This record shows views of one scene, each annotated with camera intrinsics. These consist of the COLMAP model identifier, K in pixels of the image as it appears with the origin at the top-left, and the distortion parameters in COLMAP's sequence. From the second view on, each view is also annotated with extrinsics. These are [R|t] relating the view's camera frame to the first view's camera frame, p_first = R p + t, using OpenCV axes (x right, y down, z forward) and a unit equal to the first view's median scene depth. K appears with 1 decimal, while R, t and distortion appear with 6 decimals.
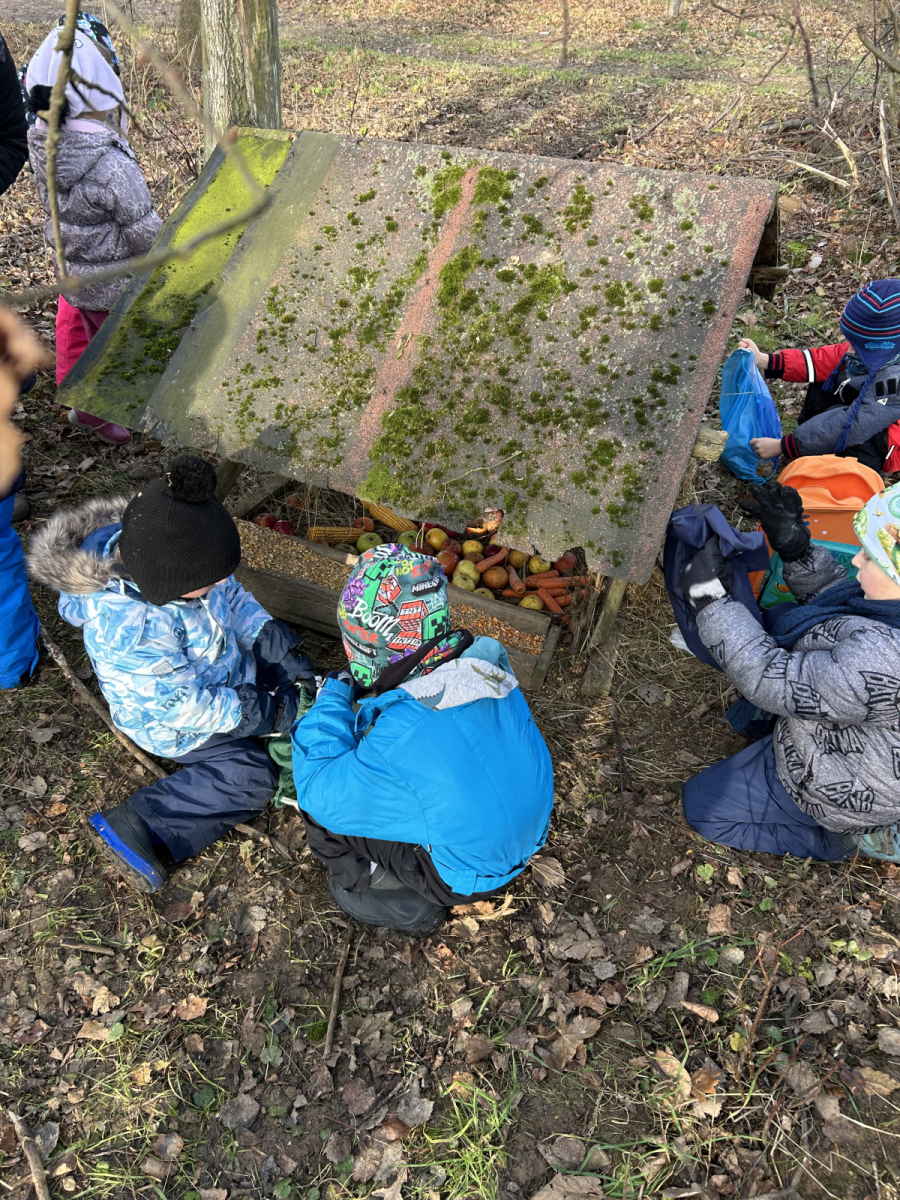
lens RADIAL K [[893.0, 0, 454.6], [0, 893.0, 597.9], [0, 0, 1]] dist [0.051820, -0.052567]
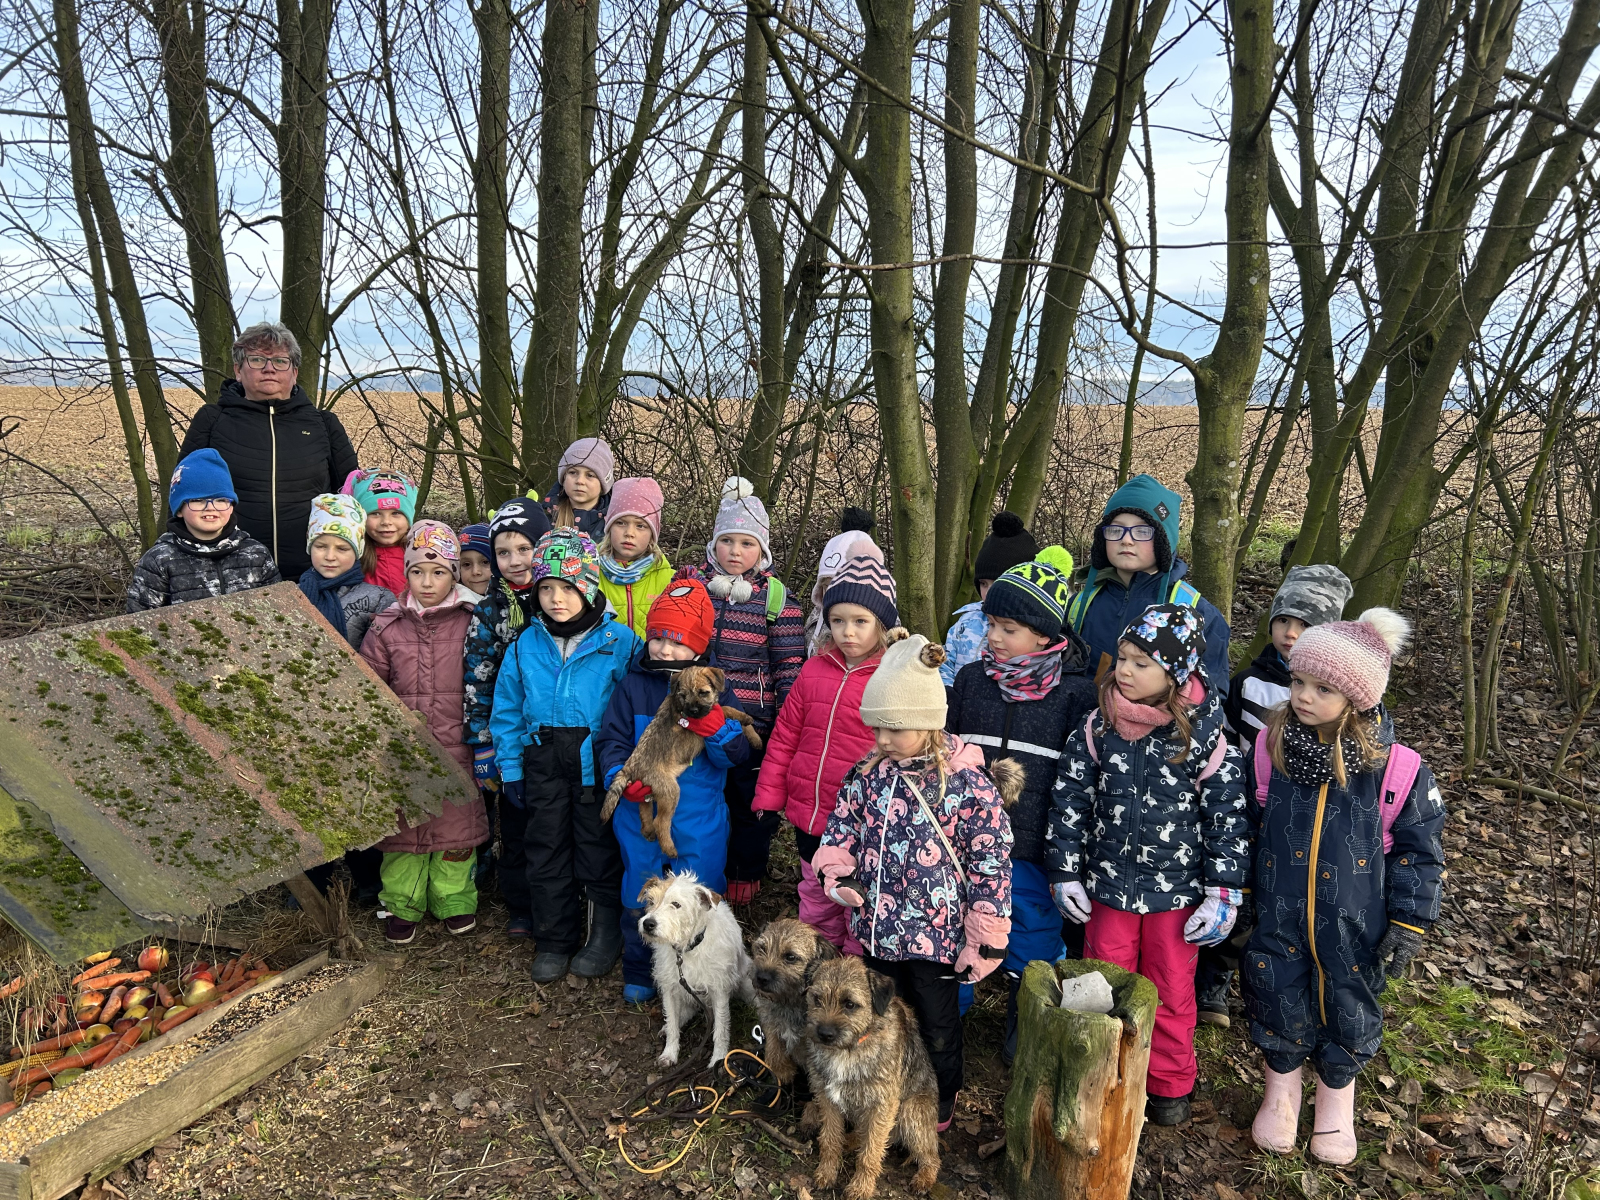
lens RADIAL K [[1190.7, 0, 801.6], [0, 1190.7, 598.5], [0, 0, 1]] dist [0.051820, -0.052567]
pose [[-0.034095, -0.211592, 0.976763, -1.582290], [0.590850, 0.783979, 0.190454, -0.312492], [-0.806061, 0.583614, 0.098289, 0.142116]]
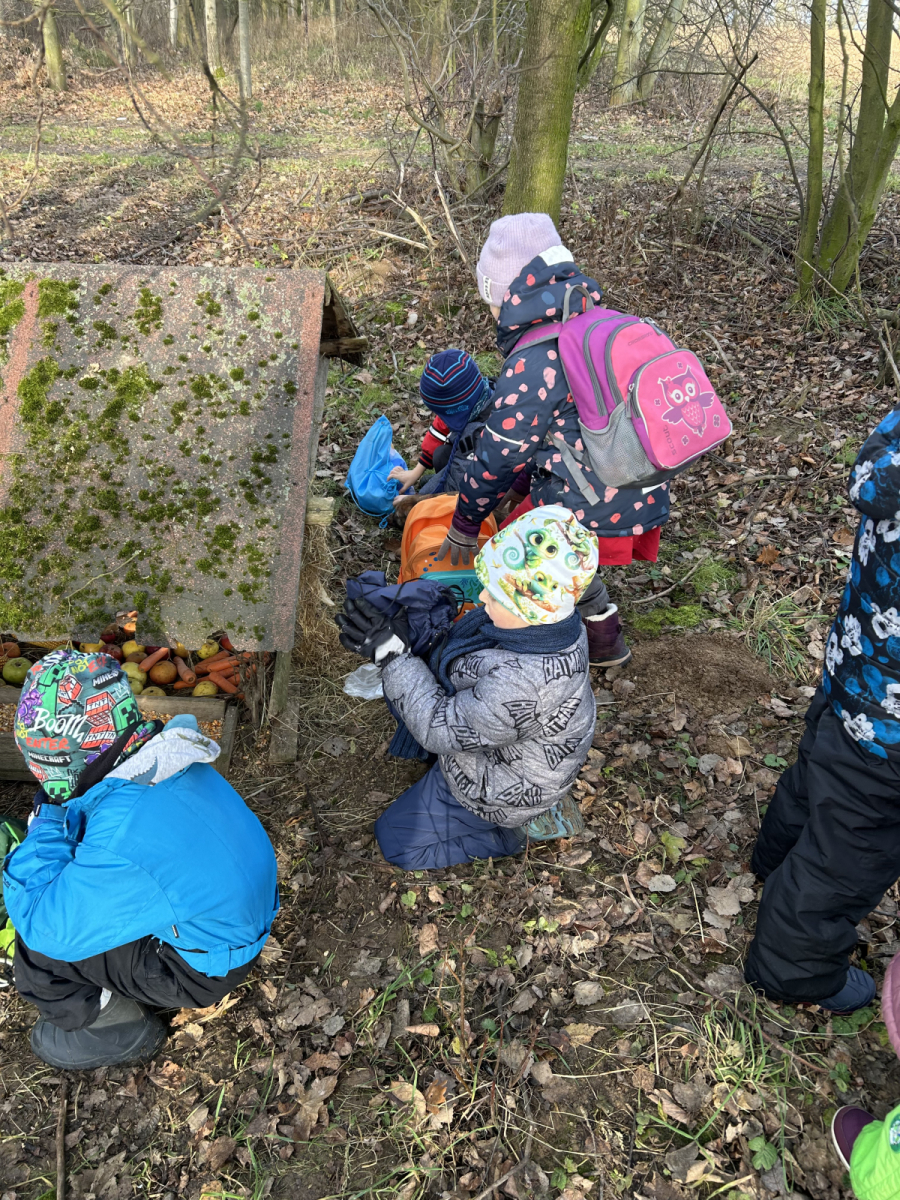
lens RADIAL K [[893.0, 0, 452.1], [0, 893.0, 603.1], [0, 0, 1]] dist [0.051820, -0.052567]
pose [[0.924018, -0.218192, 0.313979, 0.064631], [0.236284, 0.971473, -0.020264, -0.003065], [-0.300601, 0.092912, 0.949214, -0.057571]]
